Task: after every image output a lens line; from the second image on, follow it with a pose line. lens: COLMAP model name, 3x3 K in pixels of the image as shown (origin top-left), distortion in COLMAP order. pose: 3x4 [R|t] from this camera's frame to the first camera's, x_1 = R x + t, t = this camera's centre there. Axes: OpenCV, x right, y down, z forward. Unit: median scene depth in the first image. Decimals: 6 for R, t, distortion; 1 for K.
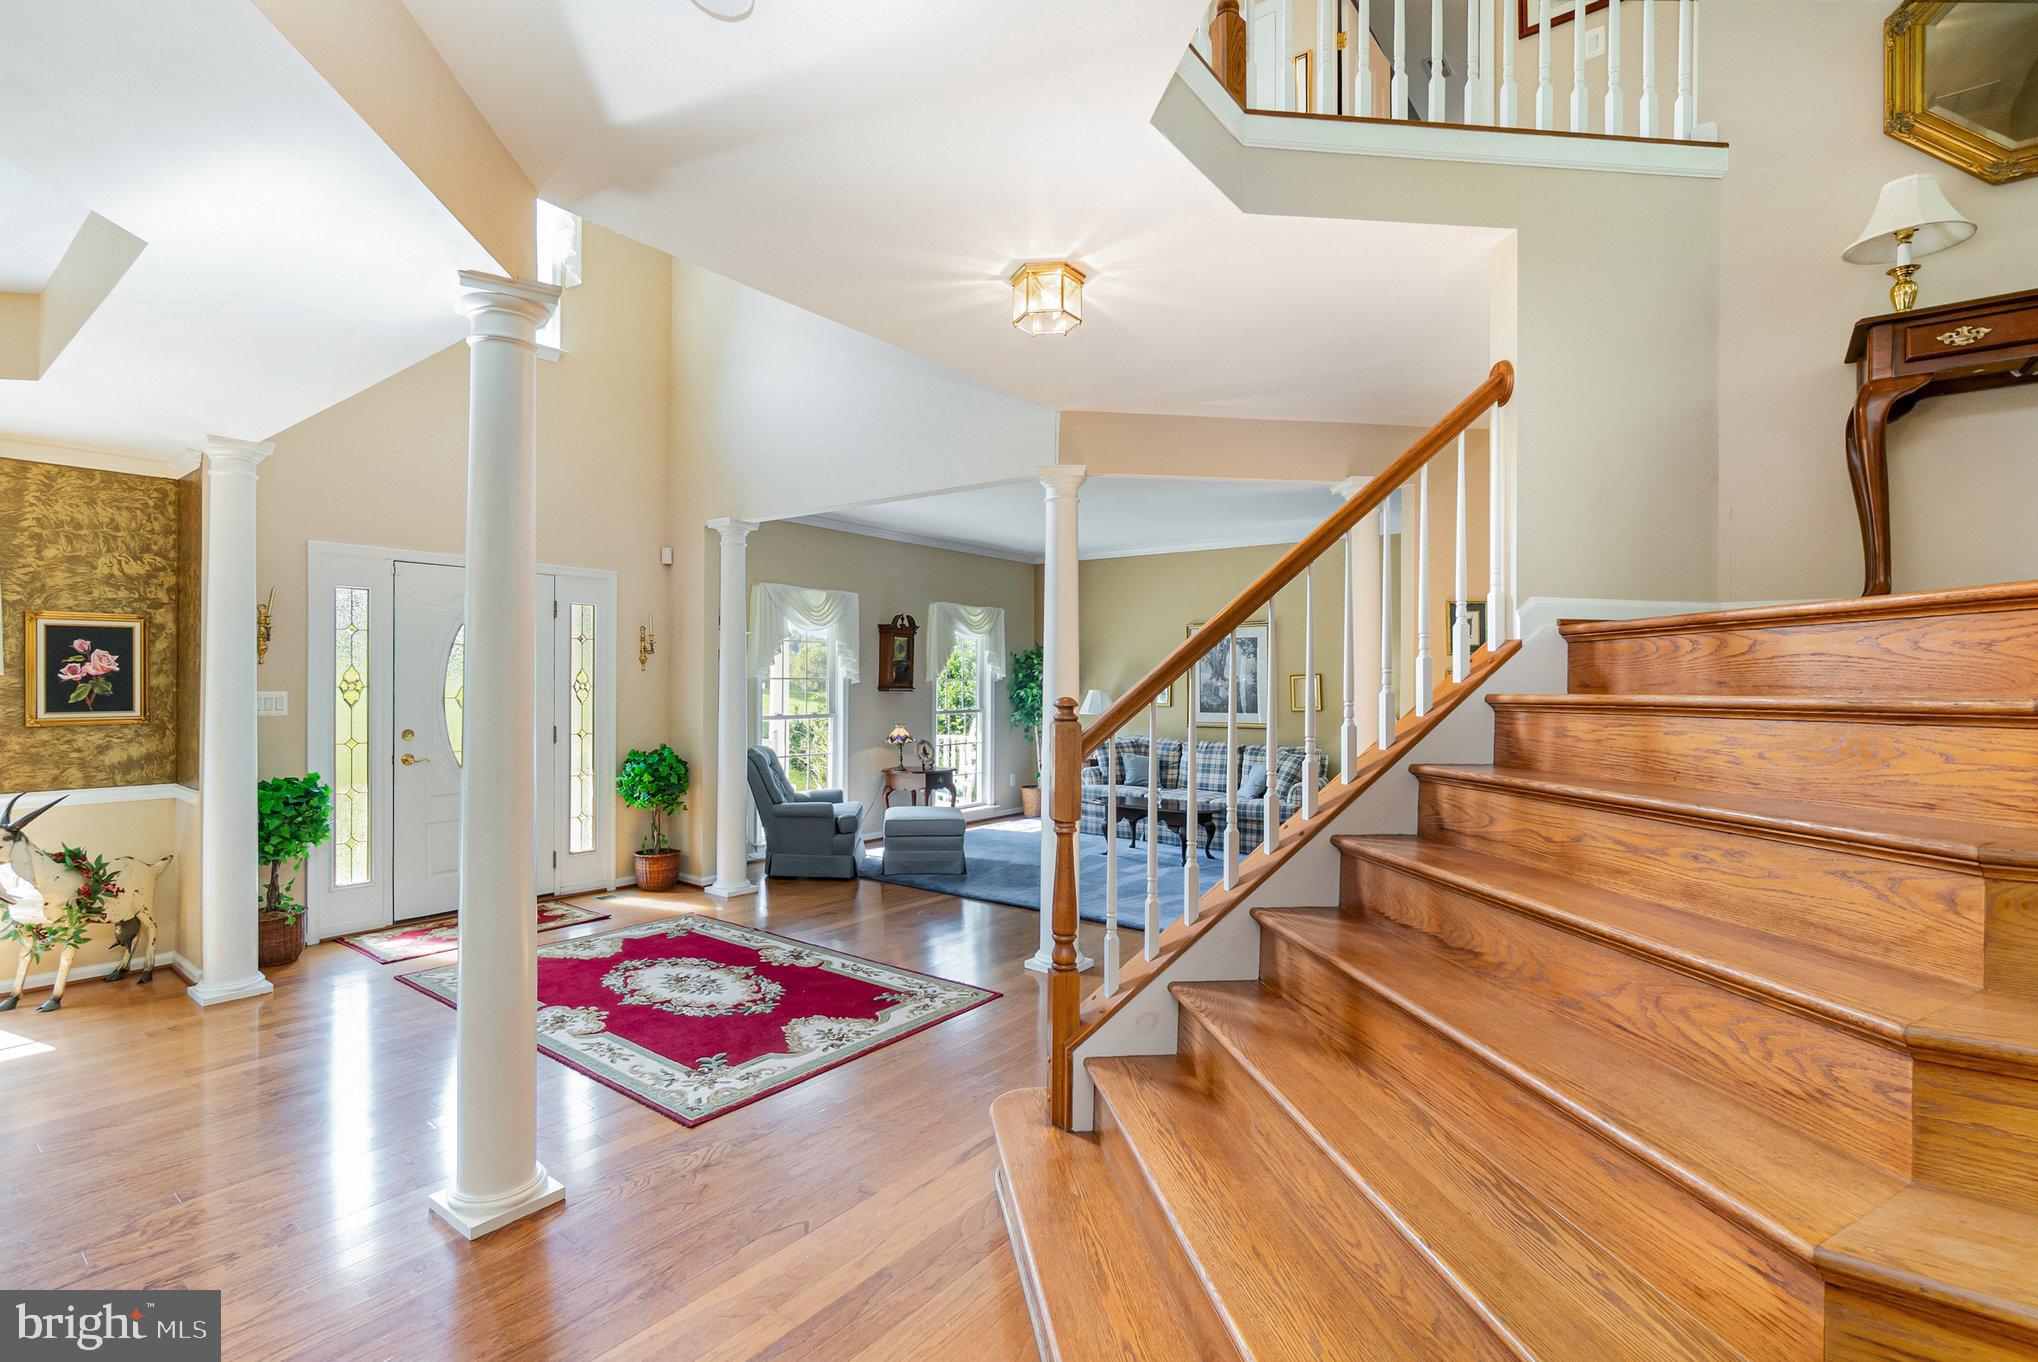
lens RADIAL K [[934.0, 0, 1007.3], [0, 934.0, 685.4], [0, 0, 1]] dist [0.000588, 0.000094]
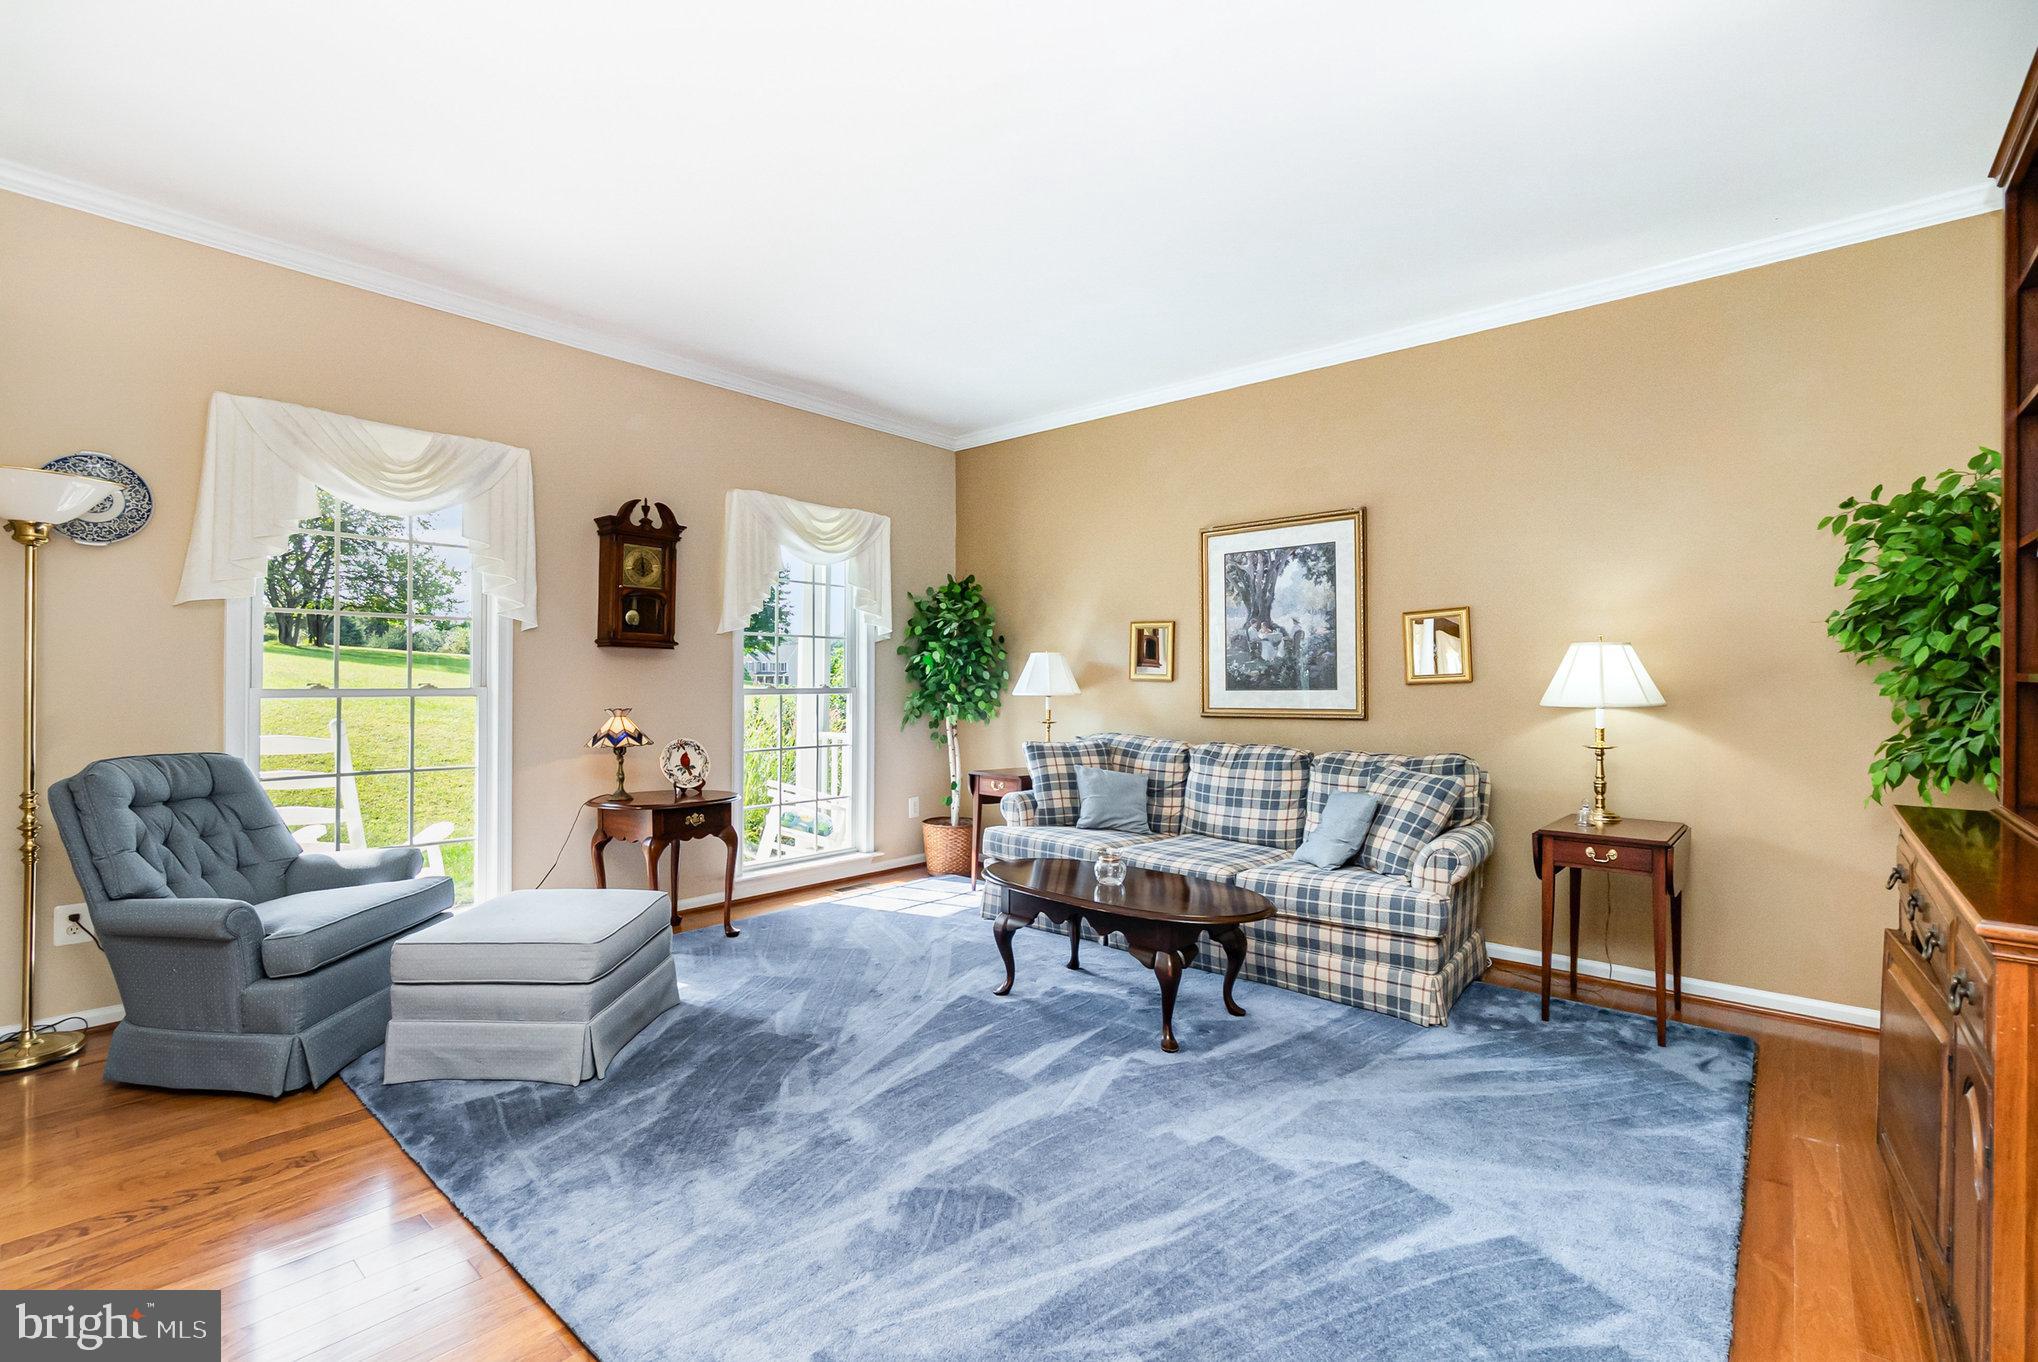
lens RADIAL K [[908.3, 0, 1005.7], [0, 908.3, 679.0], [0, 0, 1]] dist [-0.000425, -0.000098]
pose [[0.997673, -0.002989, -0.068112, 0.156268], [0.002311, 0.999947, -0.010025, 0.037087], [0.068139, 0.009844, 0.997627, 0.635281]]
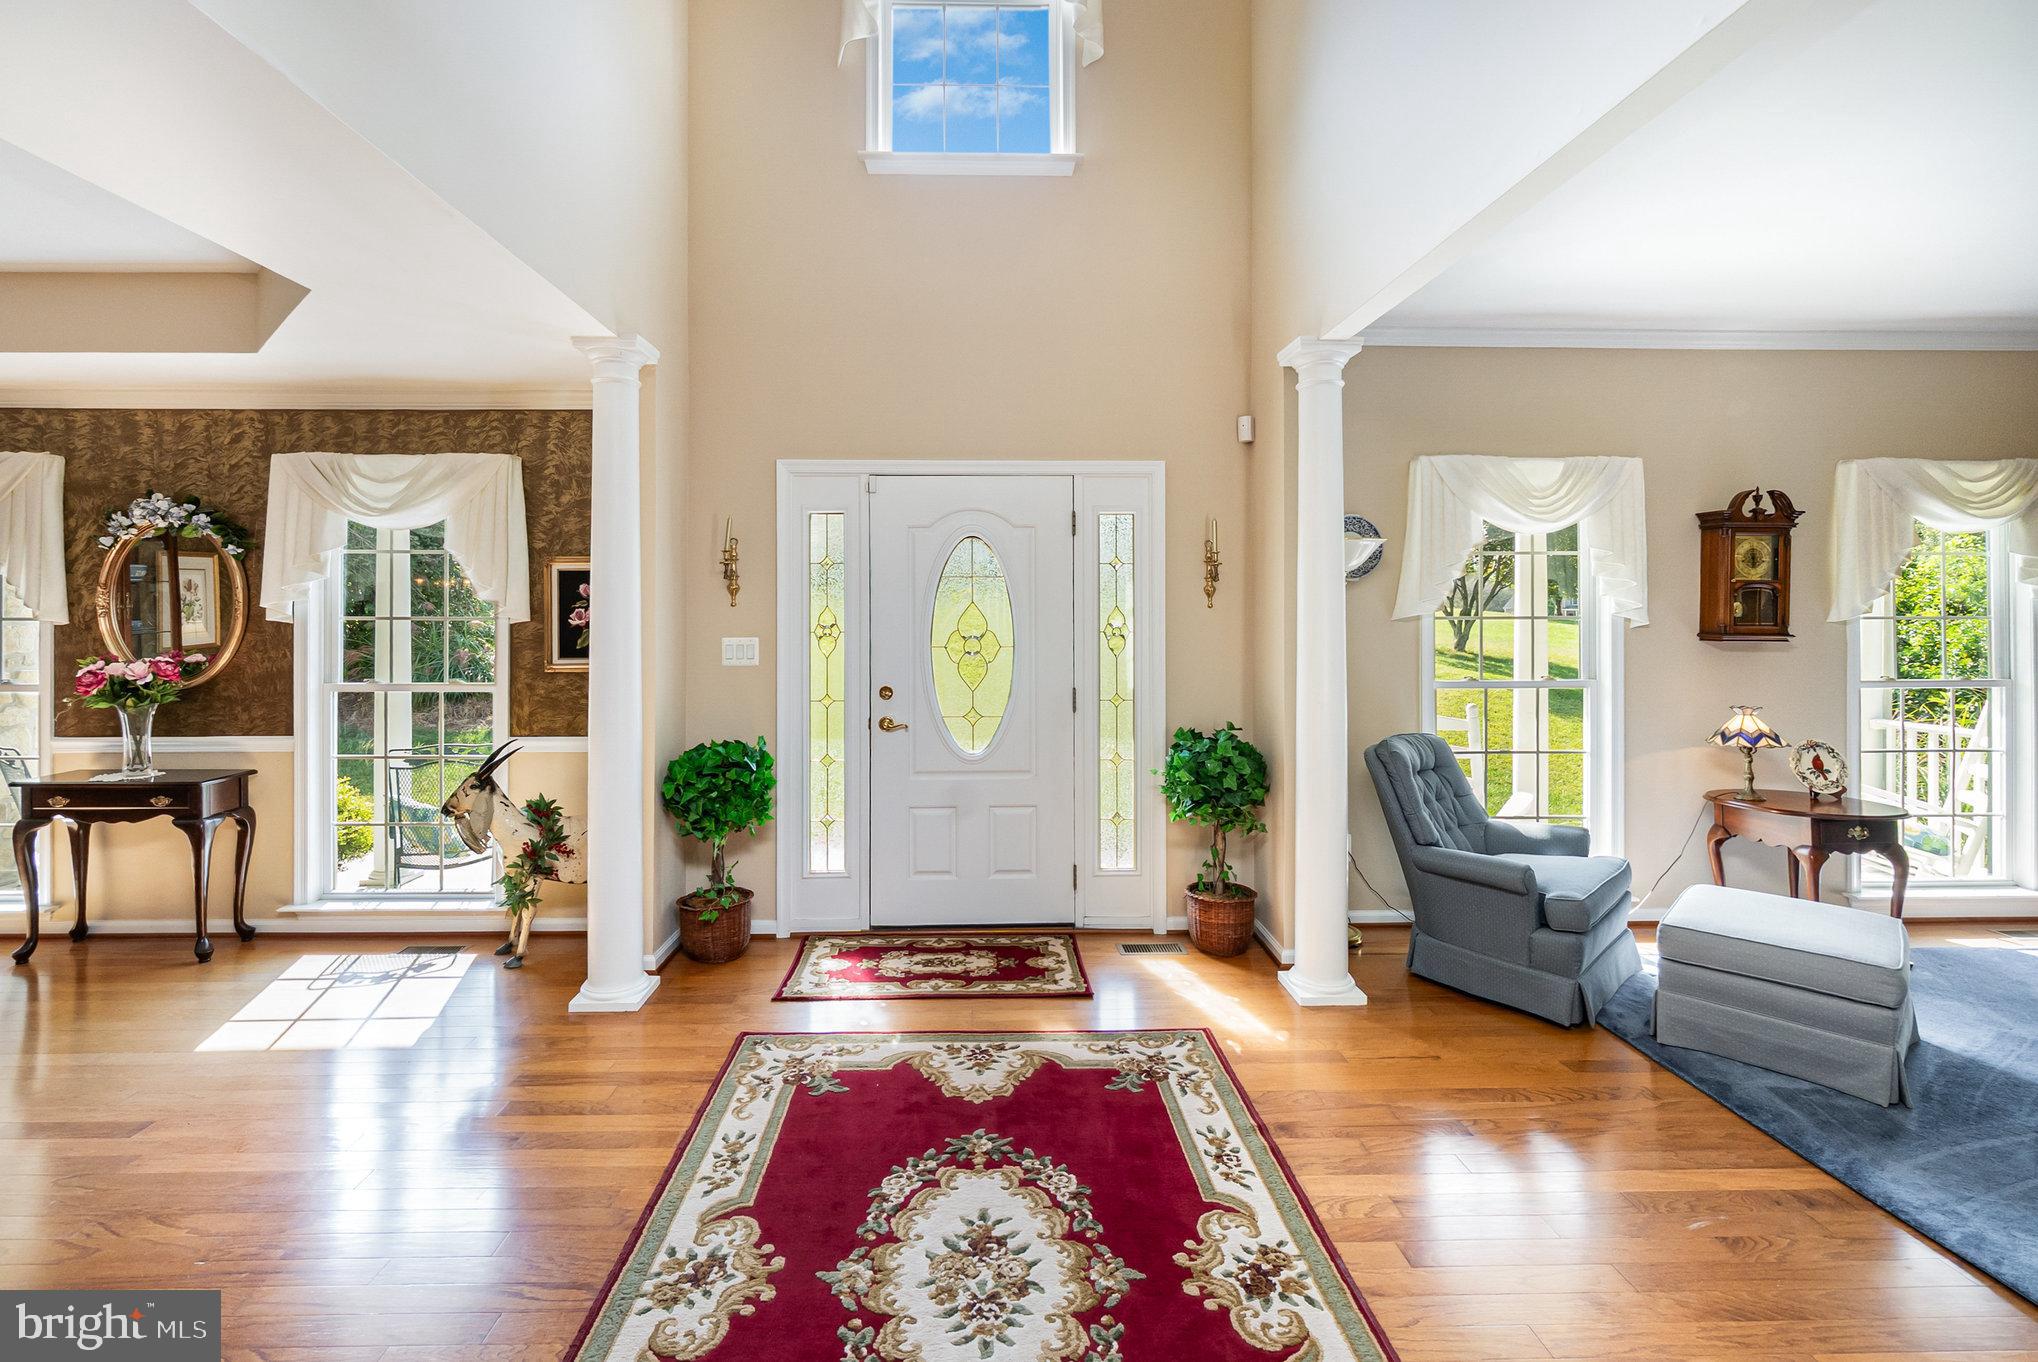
lens RADIAL K [[908.3, 0, 1001.5], [0, 908.3, 614.3], [0, 0, 1]] dist [-0.000425, -0.000098]
pose [[0.629261, -0.014227, -0.777064, 0.015003], [0.000829, 0.999844, -0.017634, -0.000211], [0.777194, 0.010452, 0.629174, 0.465555]]
